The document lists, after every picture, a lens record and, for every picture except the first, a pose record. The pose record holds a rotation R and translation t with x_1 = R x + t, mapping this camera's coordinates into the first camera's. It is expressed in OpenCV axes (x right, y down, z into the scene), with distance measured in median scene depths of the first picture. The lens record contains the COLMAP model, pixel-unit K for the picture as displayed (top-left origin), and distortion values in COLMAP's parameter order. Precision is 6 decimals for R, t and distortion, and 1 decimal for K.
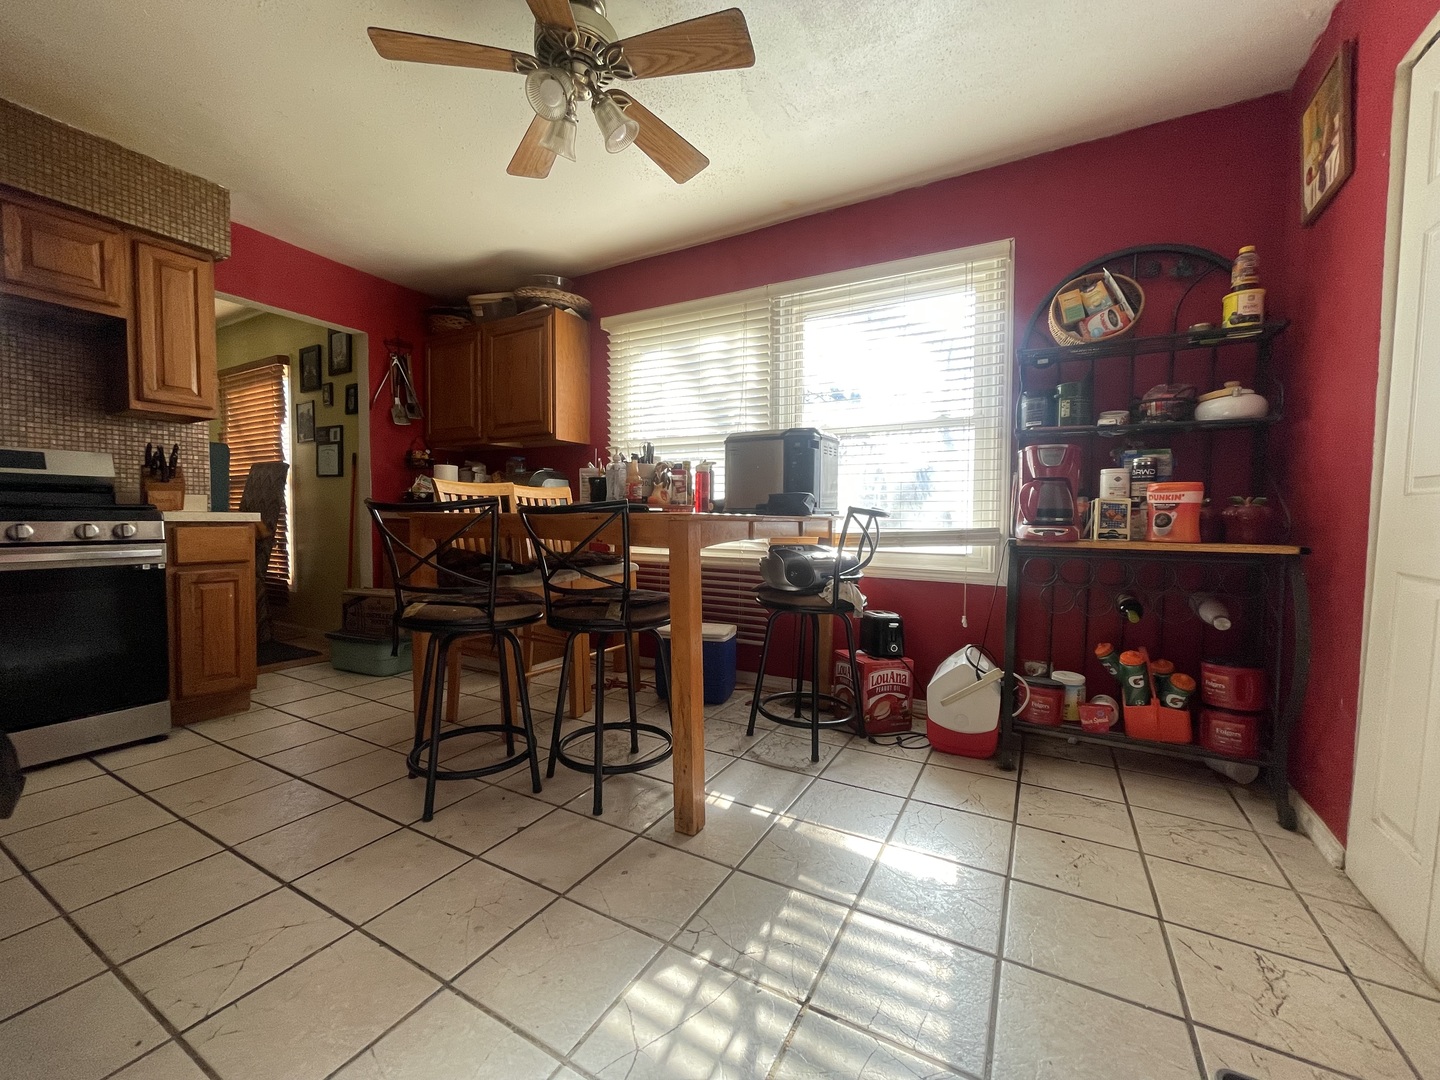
lens RADIAL K [[585.1, 0, 715.2], [0, 585.1, 547.2], [0, 0, 1]] dist [0.006470, -0.000554]
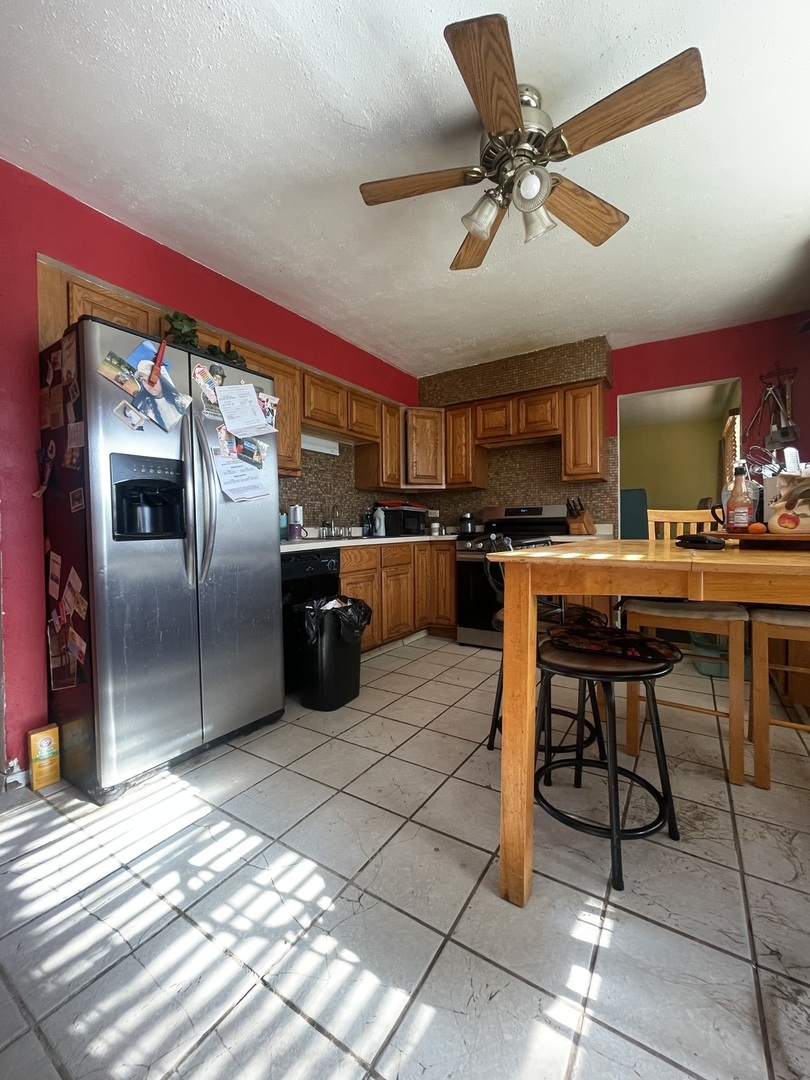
lens RADIAL K [[438.8, 0, 401.7], [0, 438.8, 535.7], [0, 0, 1]] dist [0.006470, -0.000554]
pose [[-0.063275, 0.009234, -0.997953, 0.630123], [-0.039378, 0.999155, 0.011742, -0.077981], [0.997219, 0.040040, -0.062858, 0.822270]]
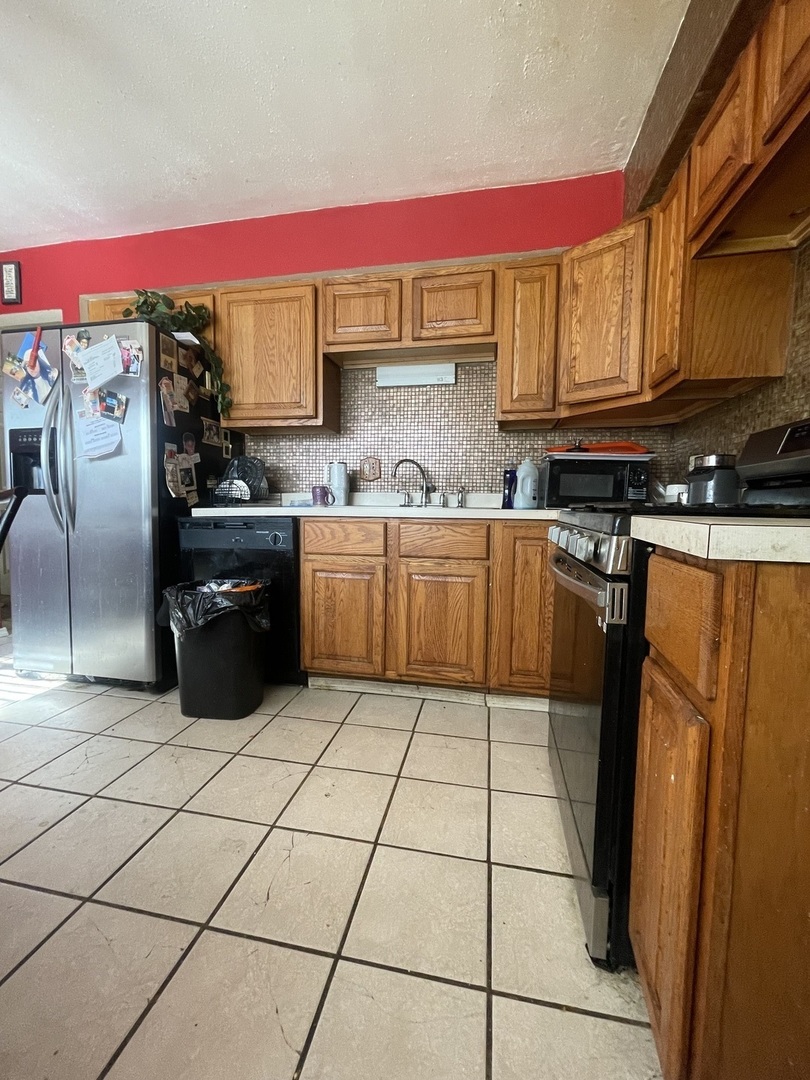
lens RADIAL K [[438.8, 0, 404.1], [0, 438.8, 532.1], [0, 0, 1]] dist [0.006470, -0.000554]
pose [[-0.950385, -0.001766, -0.311070, -0.888662], [-0.037538, 0.993328, 0.109048, -0.103858], [0.308802, 0.115314, -0.944110, 1.692898]]
